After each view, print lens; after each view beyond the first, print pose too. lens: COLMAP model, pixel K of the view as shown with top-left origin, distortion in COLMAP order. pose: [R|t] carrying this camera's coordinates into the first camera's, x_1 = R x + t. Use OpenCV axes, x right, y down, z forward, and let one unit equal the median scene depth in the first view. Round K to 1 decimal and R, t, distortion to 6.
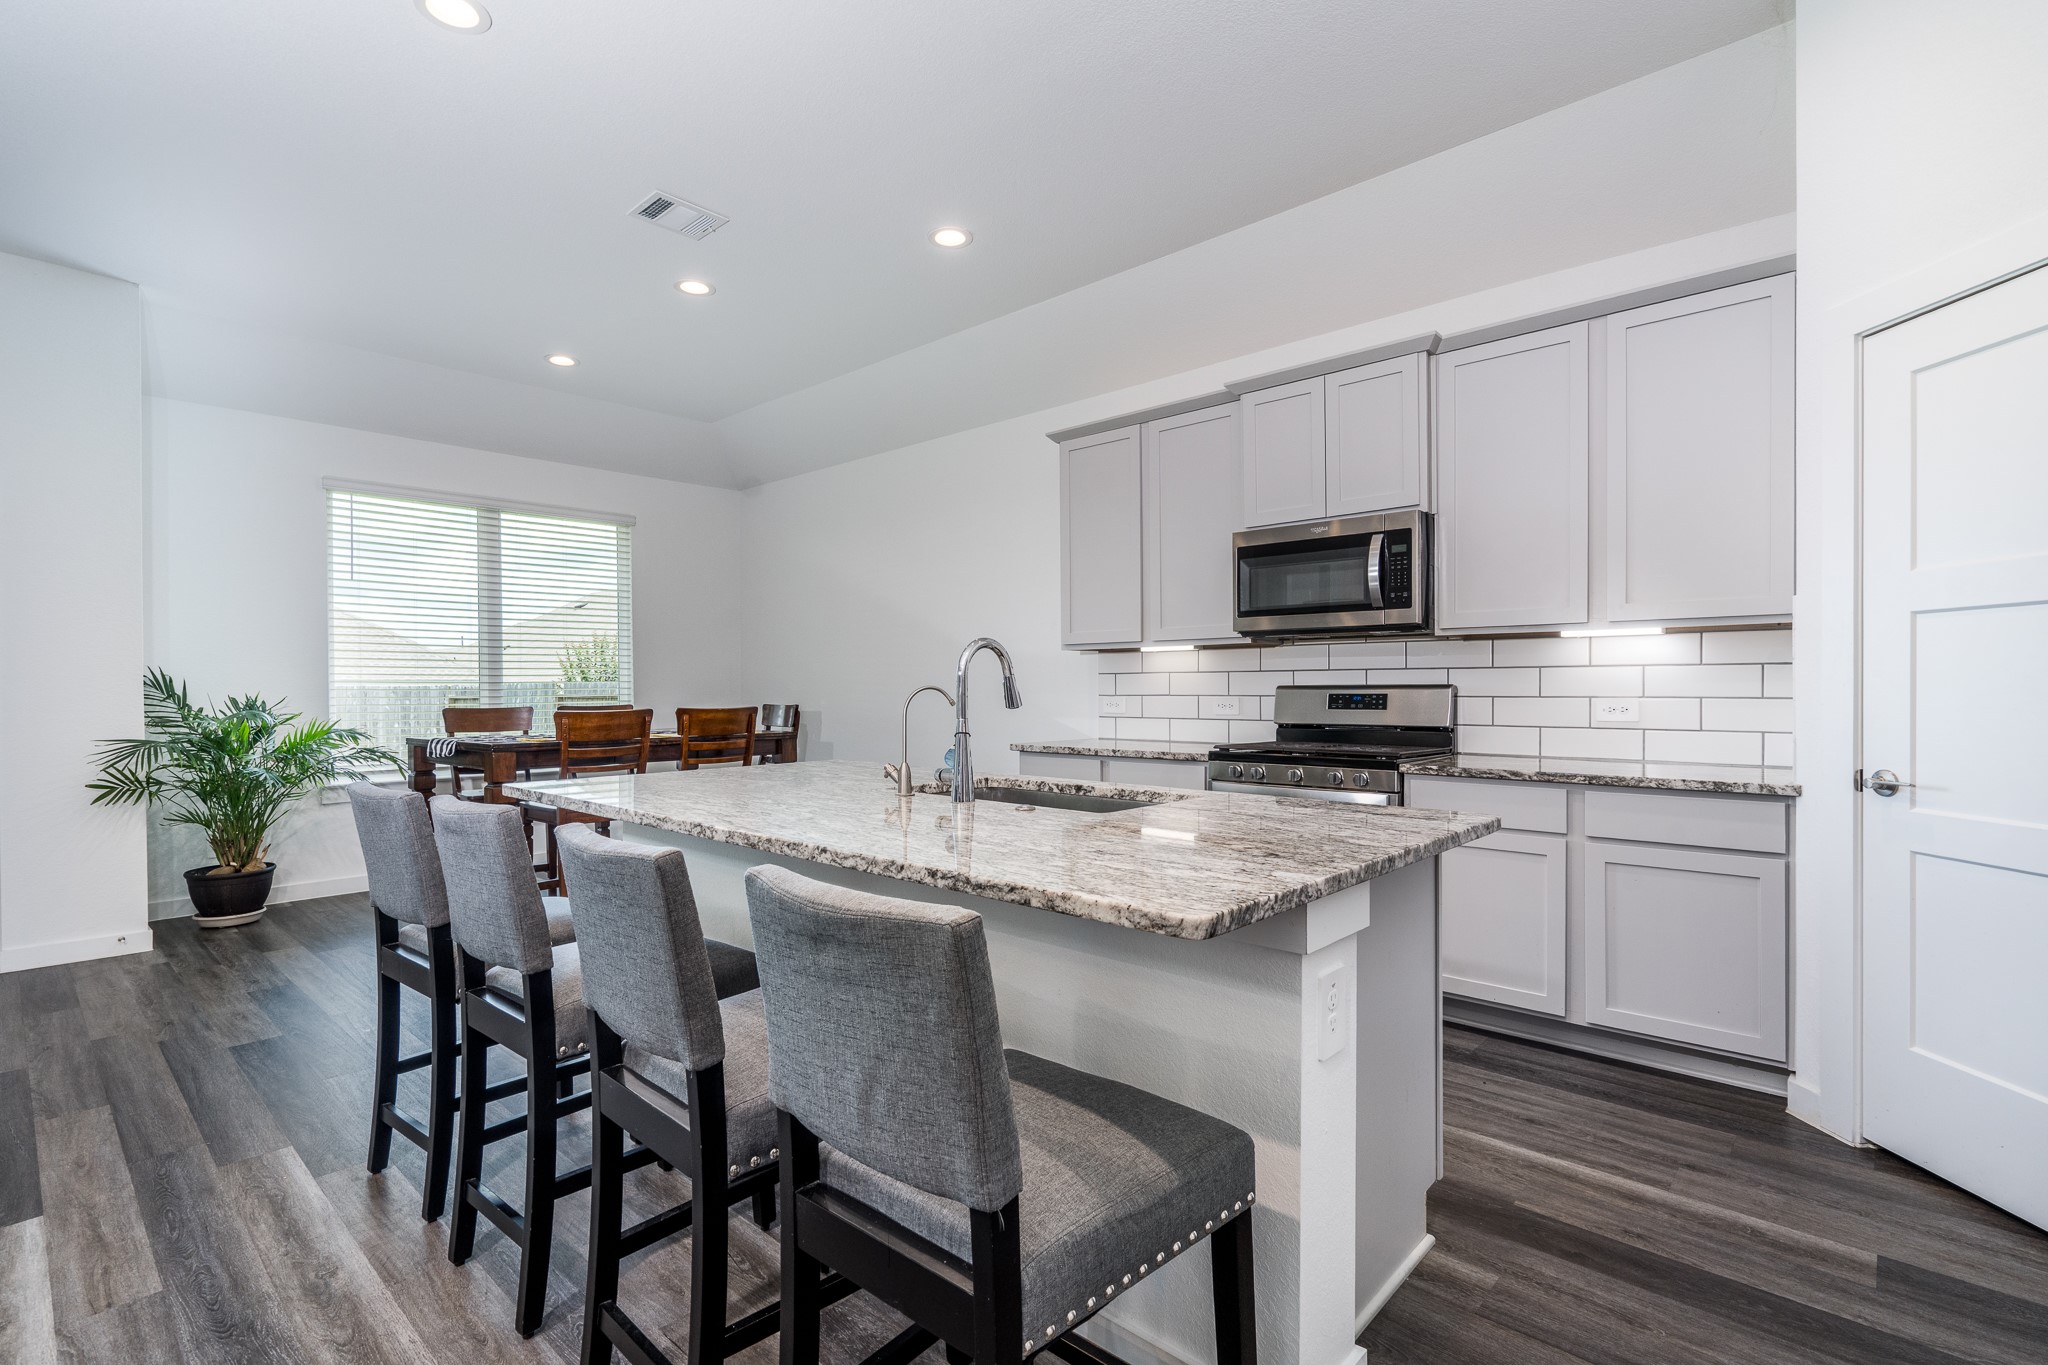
lens RADIAL K [[945.9, 0, 1028.5], [0, 945.9, 694.8], [0, 0, 1]] dist [-0.003044, -0.000149]
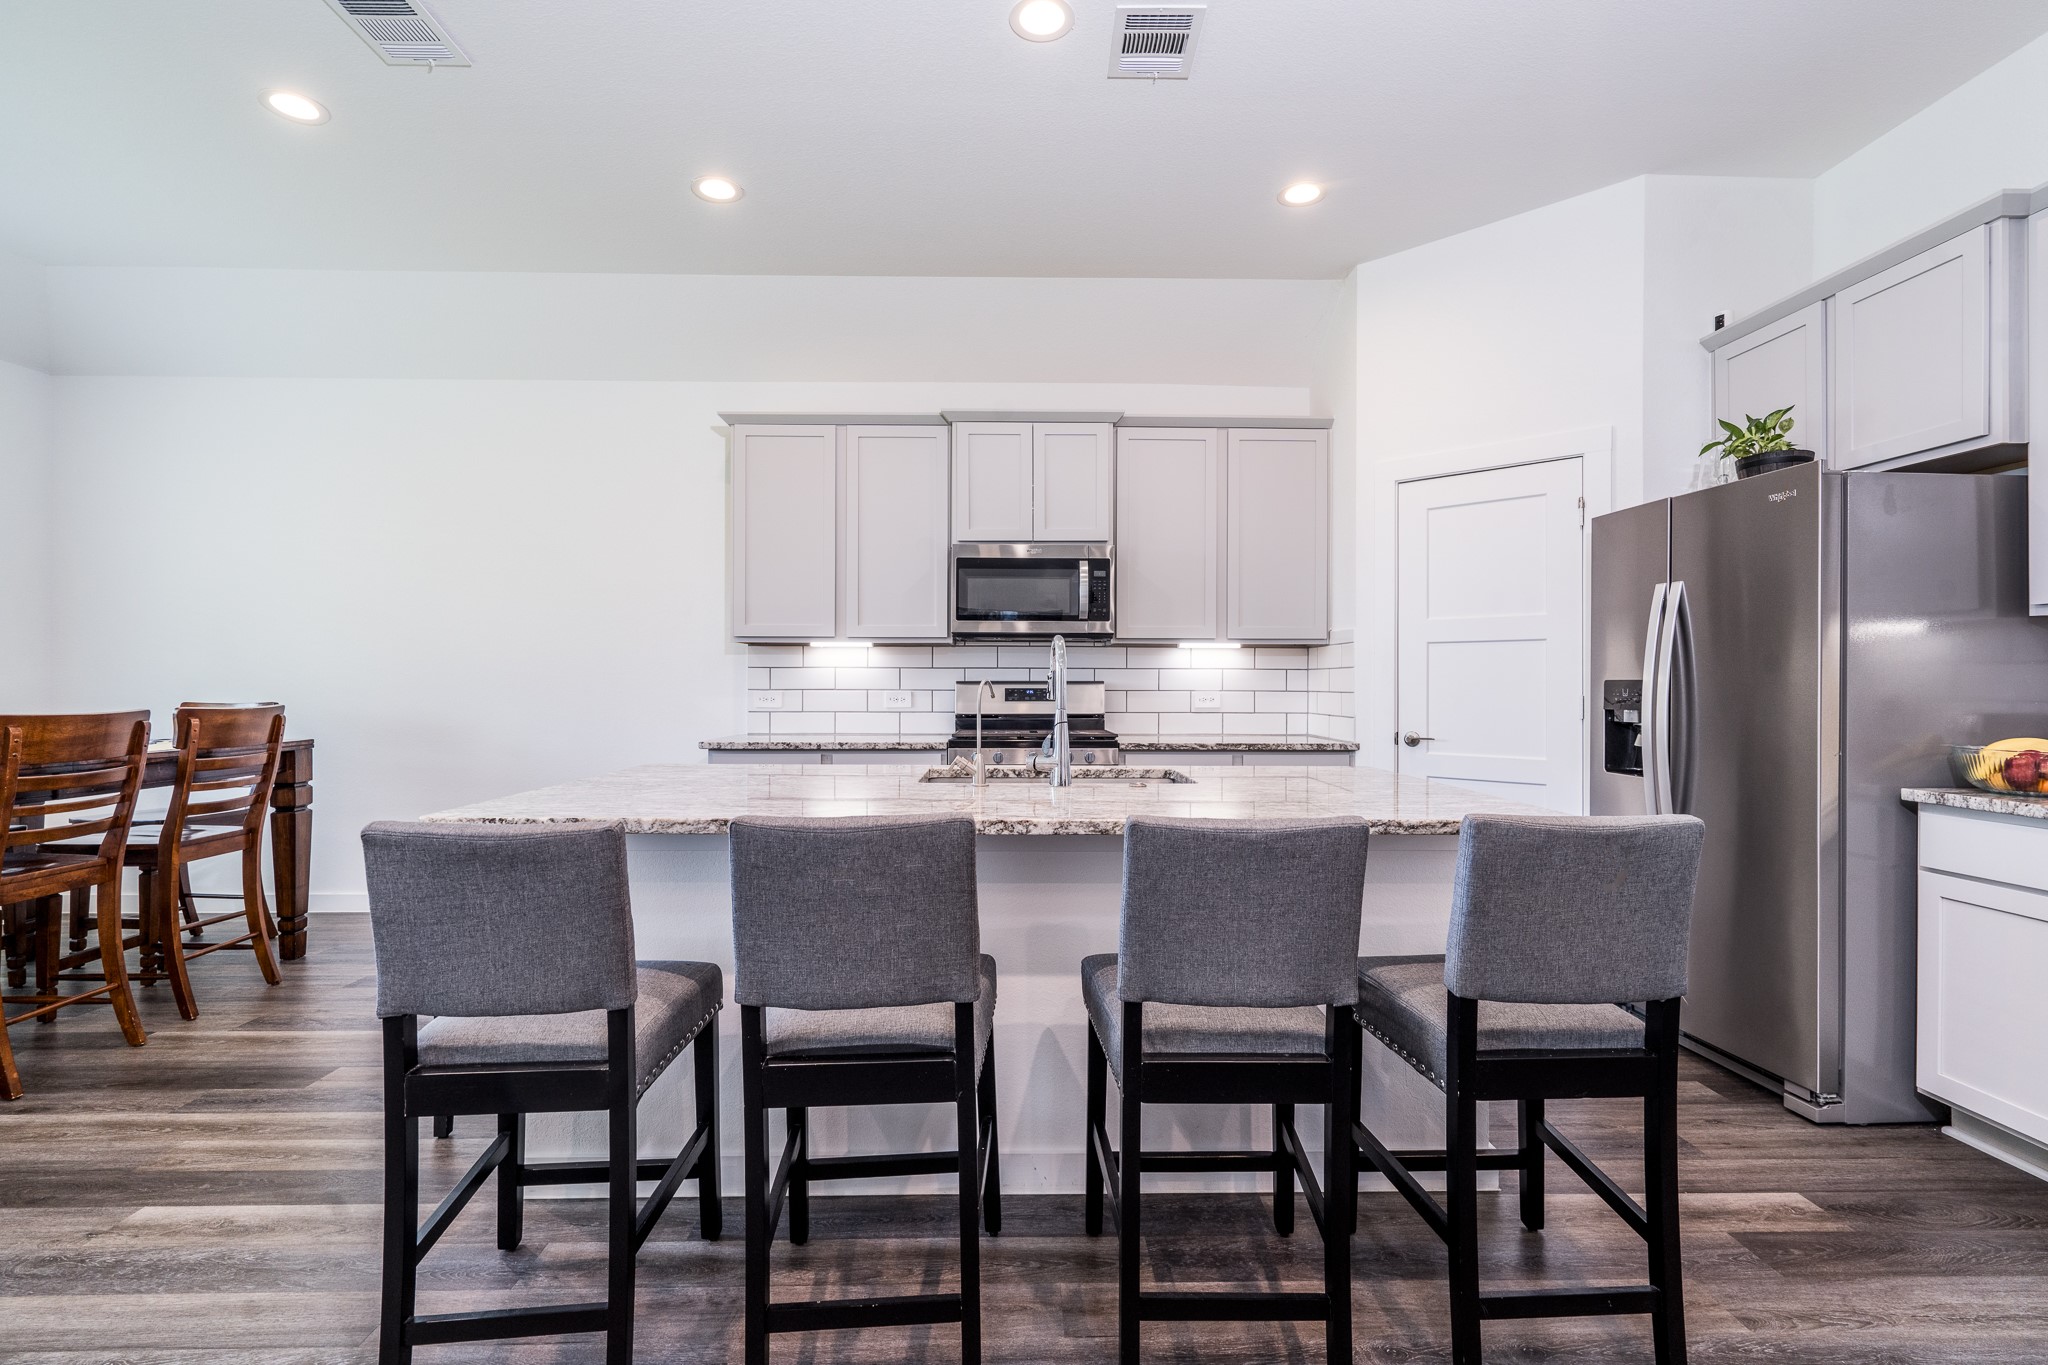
lens RADIAL K [[930.6, 0, 1030.1], [0, 930.6, 675.8], [0, 0, 1]] dist [-0.002571, -0.000095]
pose [[0.720501, 0.011778, 0.693354, -0.511308], [0.000108, 0.999854, -0.017097, 0.003520], [-0.693454, 0.012393, 0.720394, 0.156922]]
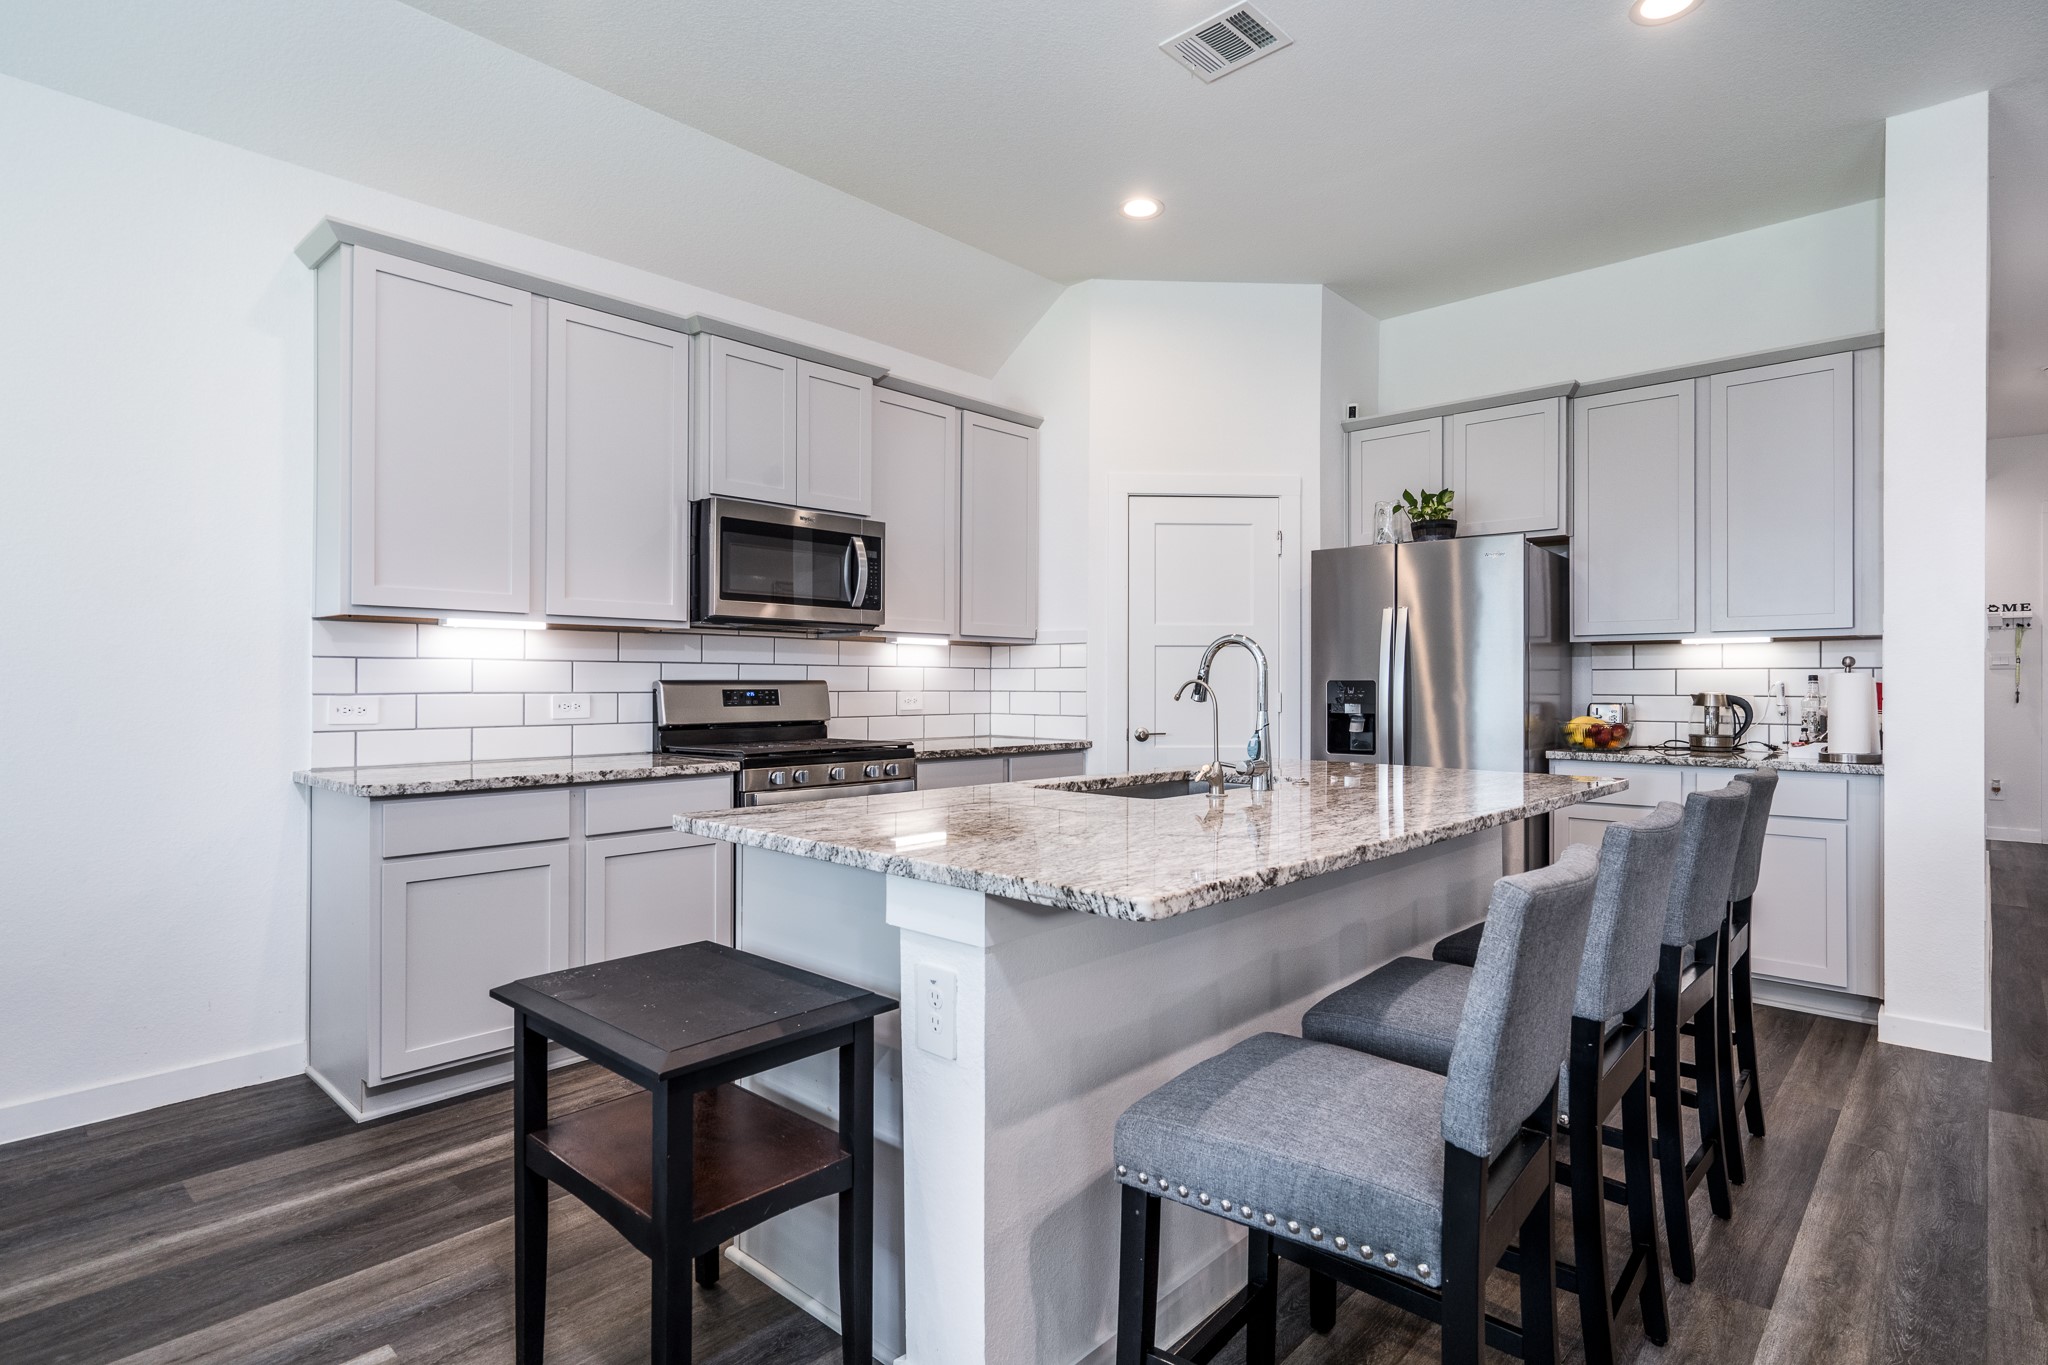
lens RADIAL K [[1036.2, 0, 1052.9], [0, 1036.2, 677.4], [0, 0, 1]] dist [-0.002822, 0.000419]
pose [[-0.006962, 0.009914, 0.999927, -0.747291], [0.006530, 0.999930, -0.009868, -0.001122], [-0.999954, 0.006461, -0.007026, 0.759331]]
